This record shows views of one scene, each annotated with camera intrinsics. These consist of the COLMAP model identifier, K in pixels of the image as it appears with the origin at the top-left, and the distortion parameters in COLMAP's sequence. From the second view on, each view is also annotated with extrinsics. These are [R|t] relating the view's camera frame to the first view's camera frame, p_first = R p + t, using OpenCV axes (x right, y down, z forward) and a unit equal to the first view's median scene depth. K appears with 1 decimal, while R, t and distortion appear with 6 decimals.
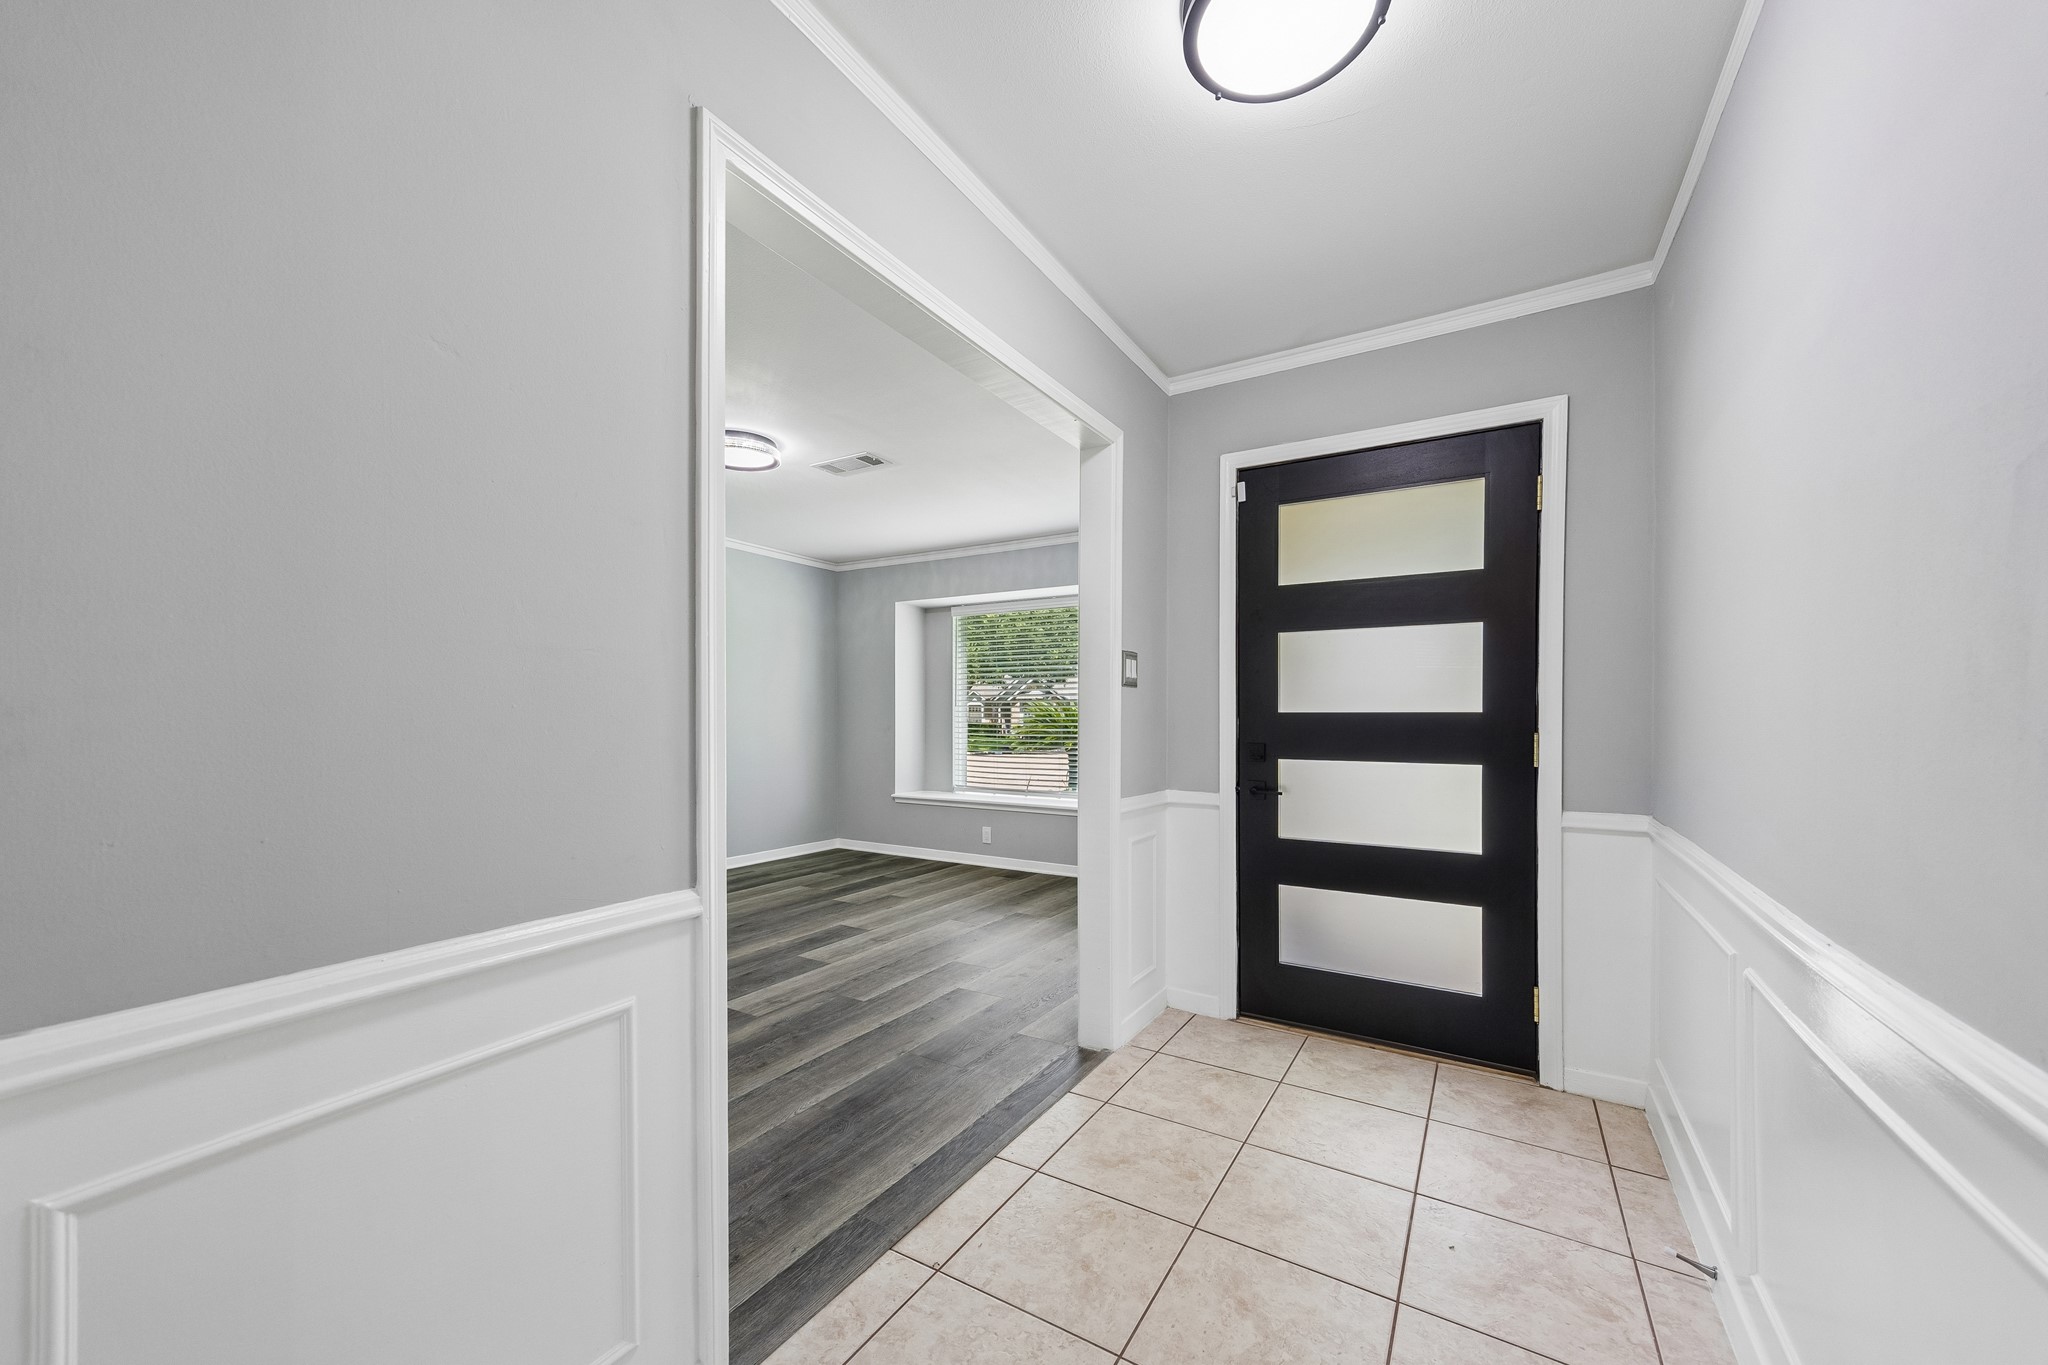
lens RADIAL K [[785.5, 0, 1019.5], [0, 785.5, 737.7], [0, 0, 1]] dist [-0.000910, -0.000014]
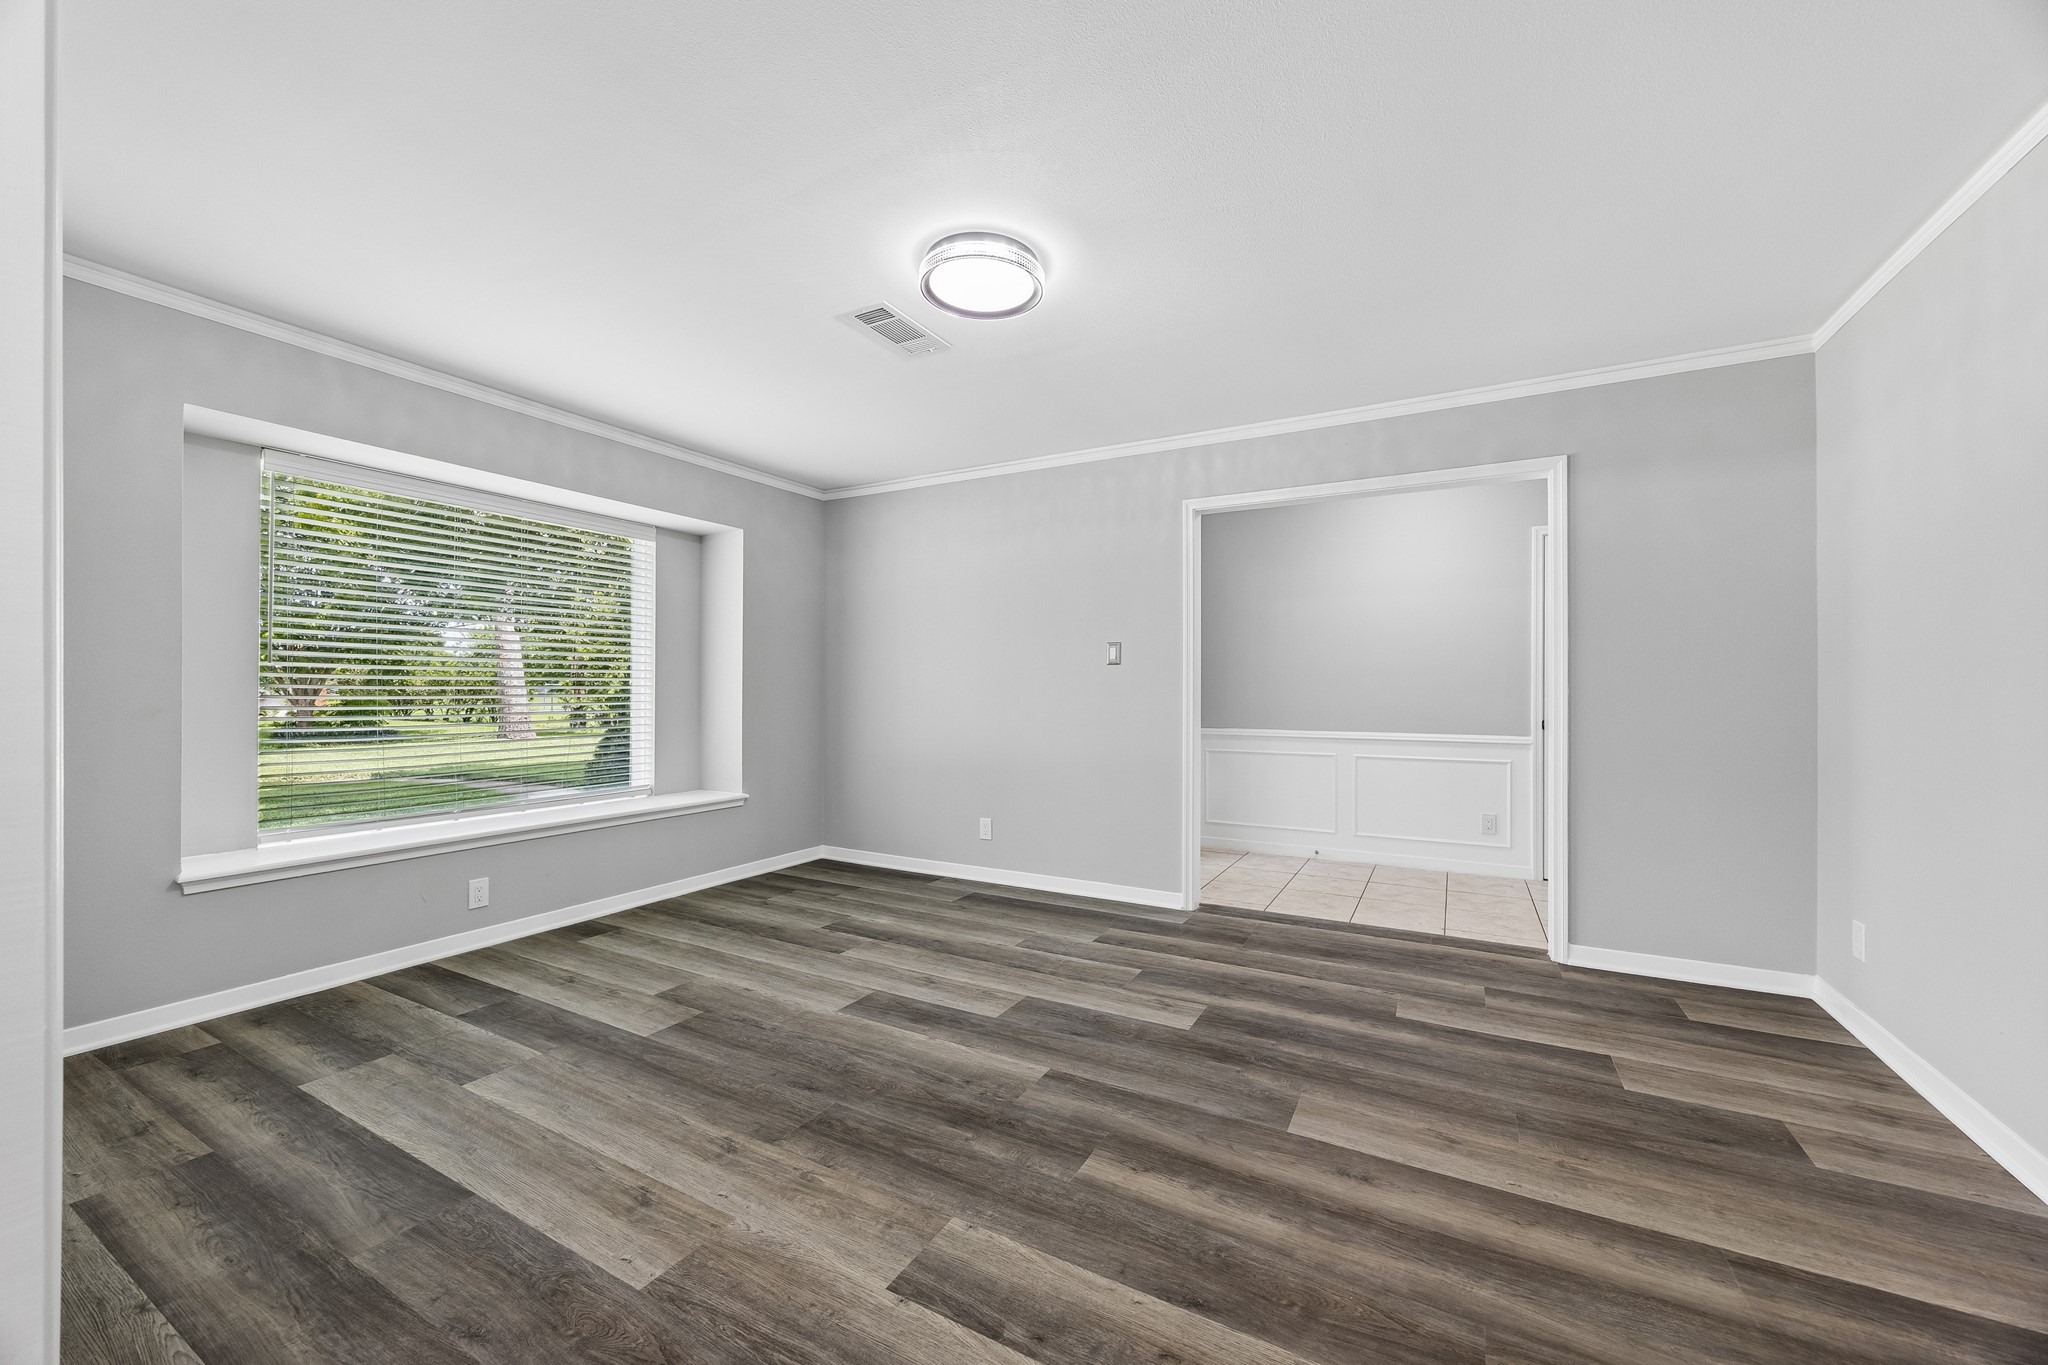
lens RADIAL K [[797.1, 0, 1028.9], [0, 797.1, 671.8], [0, 0, 1]] dist [-0.000838, 0.000028]
pose [[-0.060112, 0.019109, 0.998009, -0.769356], [0.024068, 0.999554, -0.017689, -0.018380], [-0.997901, 0.022956, -0.060546, 0.761634]]
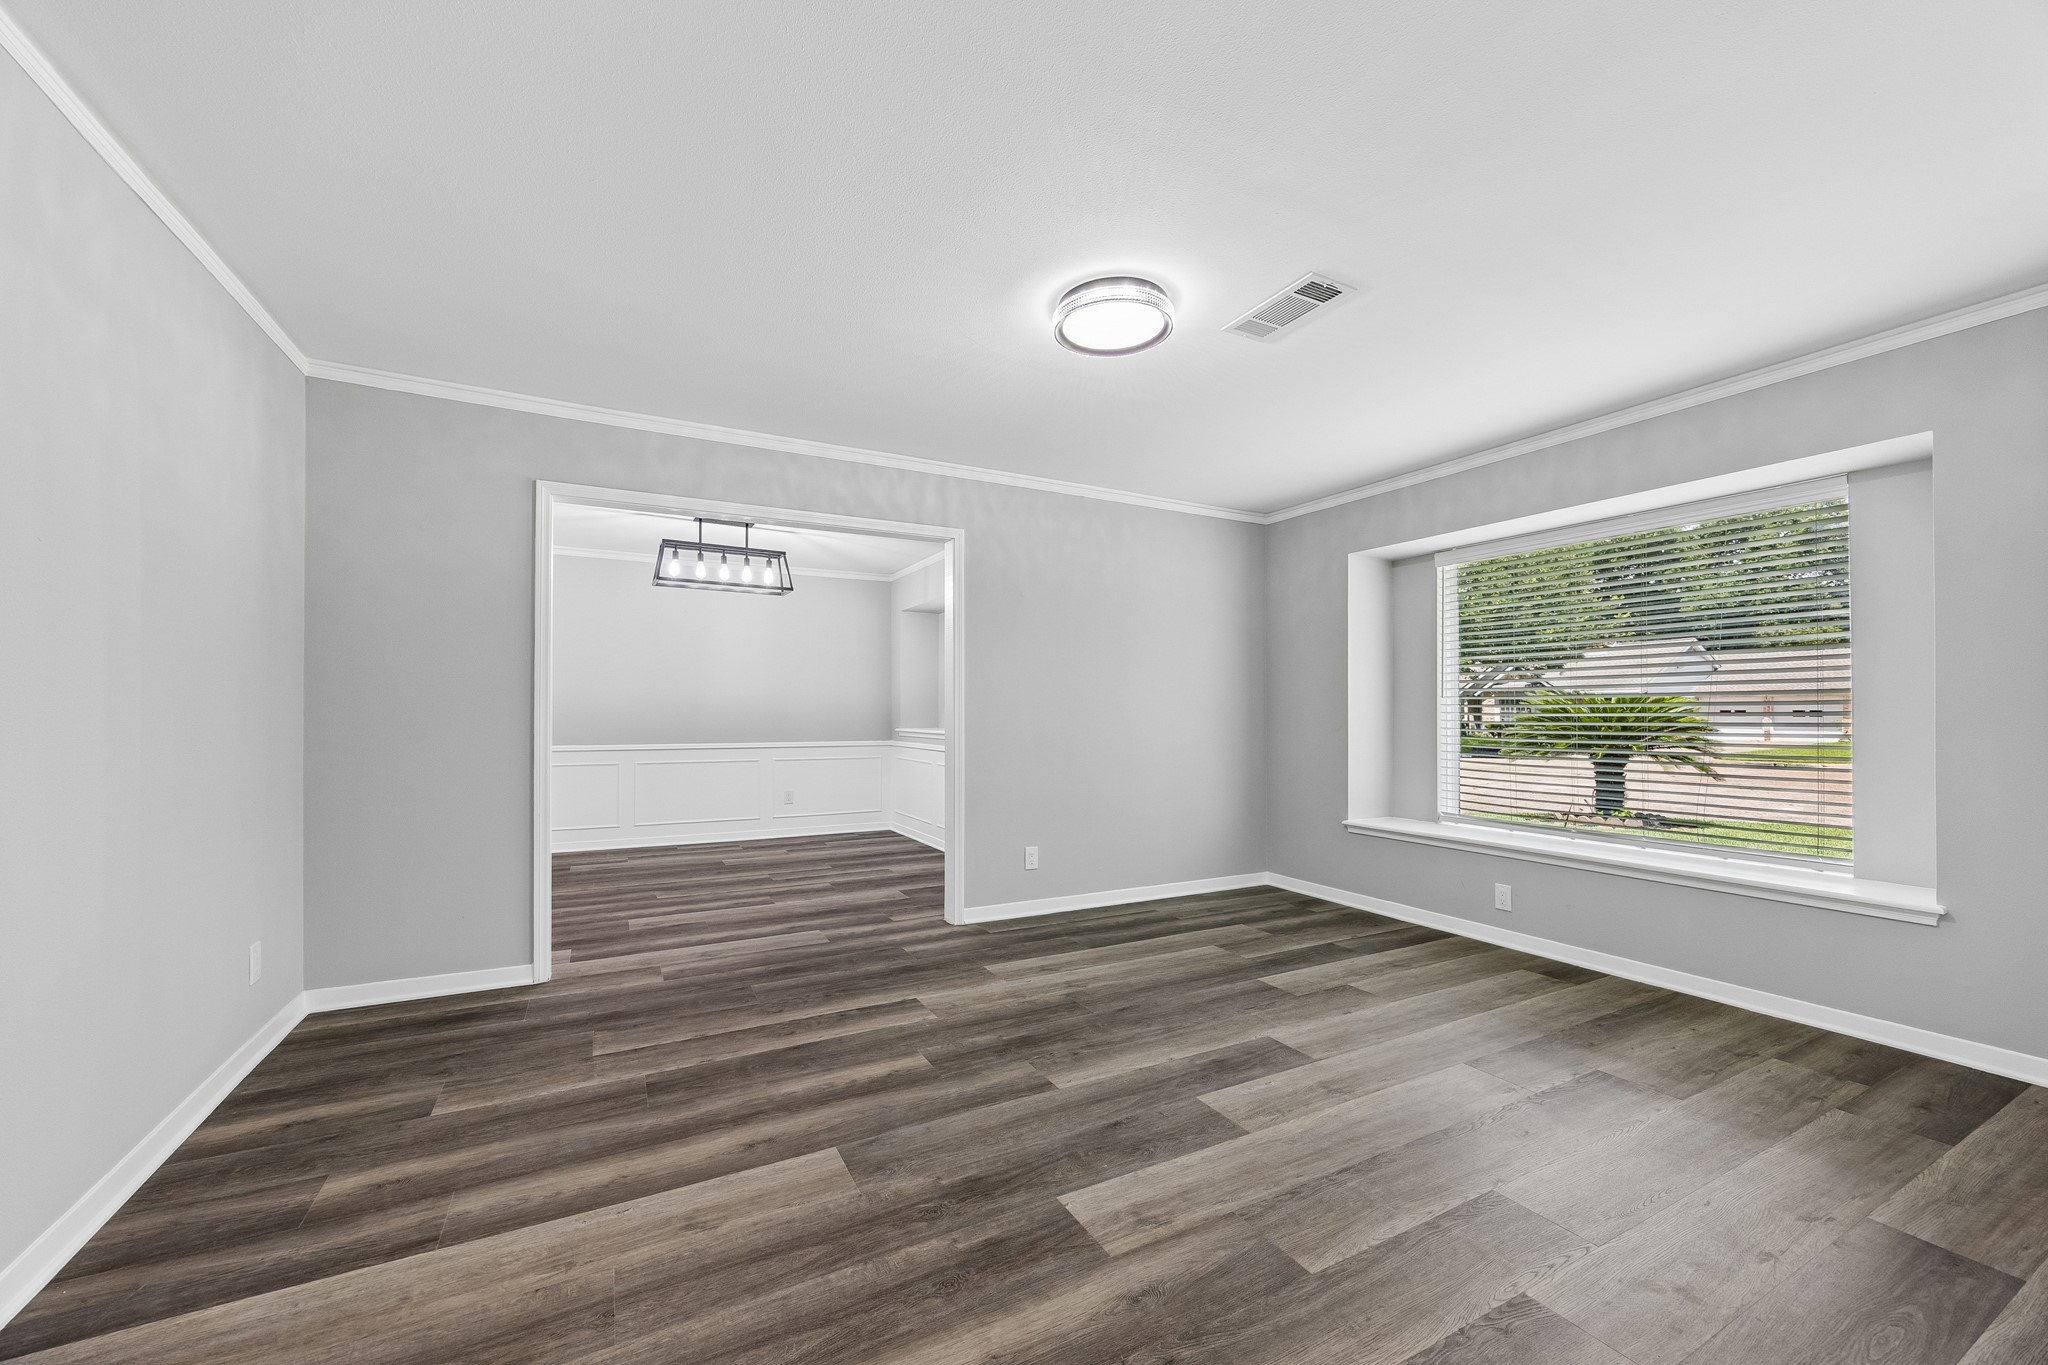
lens RADIAL K [[789.8, 0, 1022.3], [0, 789.8, 705.7], [0, 0, 1]] dist [-0.000770, 0.000081]
pose [[0.862261, -0.006136, -0.506427, -0.063276], [-0.012148, 0.999388, -0.032793, -0.007178], [0.506319, 0.034428, 0.861659, 0.289900]]
